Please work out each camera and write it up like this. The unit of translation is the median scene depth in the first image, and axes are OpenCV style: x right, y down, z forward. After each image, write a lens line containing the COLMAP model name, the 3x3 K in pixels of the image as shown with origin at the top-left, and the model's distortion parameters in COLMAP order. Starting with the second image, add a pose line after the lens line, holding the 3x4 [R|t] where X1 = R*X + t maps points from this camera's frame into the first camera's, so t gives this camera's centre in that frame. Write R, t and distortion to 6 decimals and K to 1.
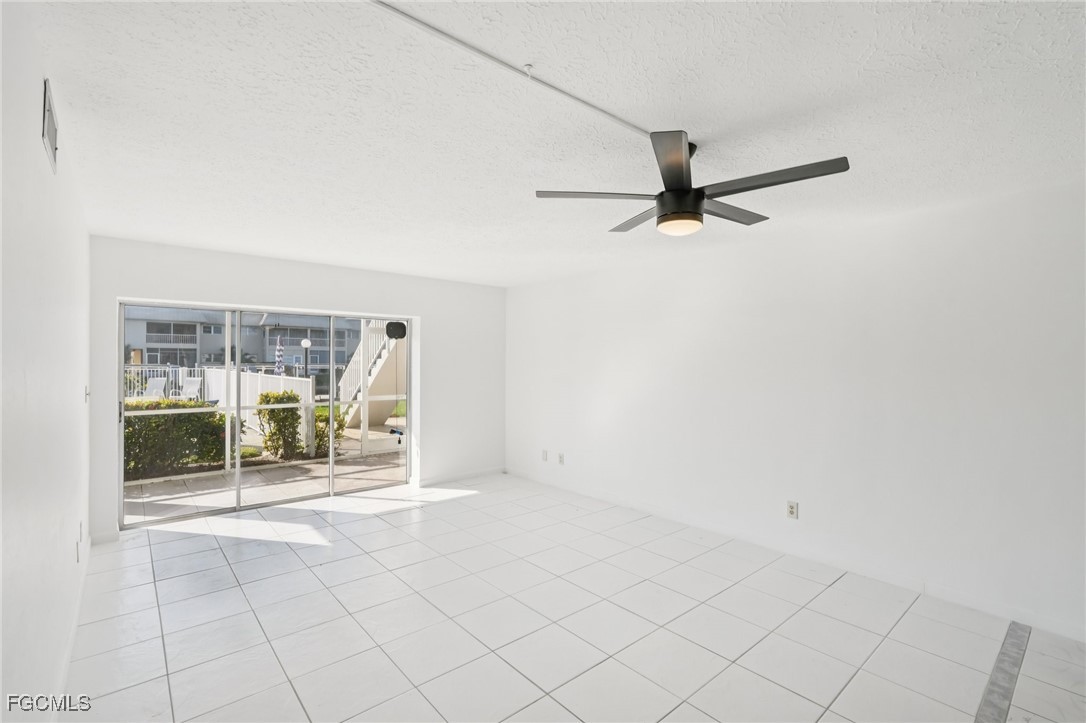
lens RADIAL K [[482.2, 0, 541.5], [0, 482.2, 360.3], [0, 0, 1]] dist [-0.005480, 0.000087]
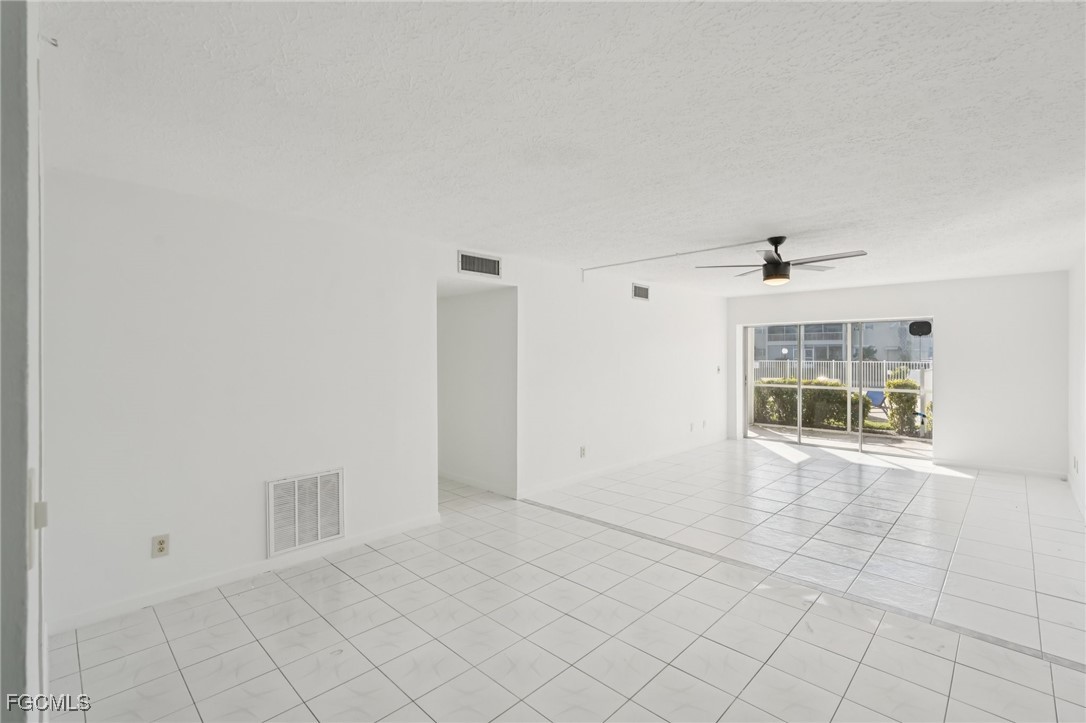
lens RADIAL K [[482.2, 0, 545.0], [0, 482.2, 358.9], [0, 0, 1]] dist [-0.005480, 0.000087]
pose [[0.091612, 0.003143, -0.995790, 0.712373], [0.008345, 0.999957, 0.003924, -0.000233], [0.995760, -0.008670, 0.091581, -0.027859]]
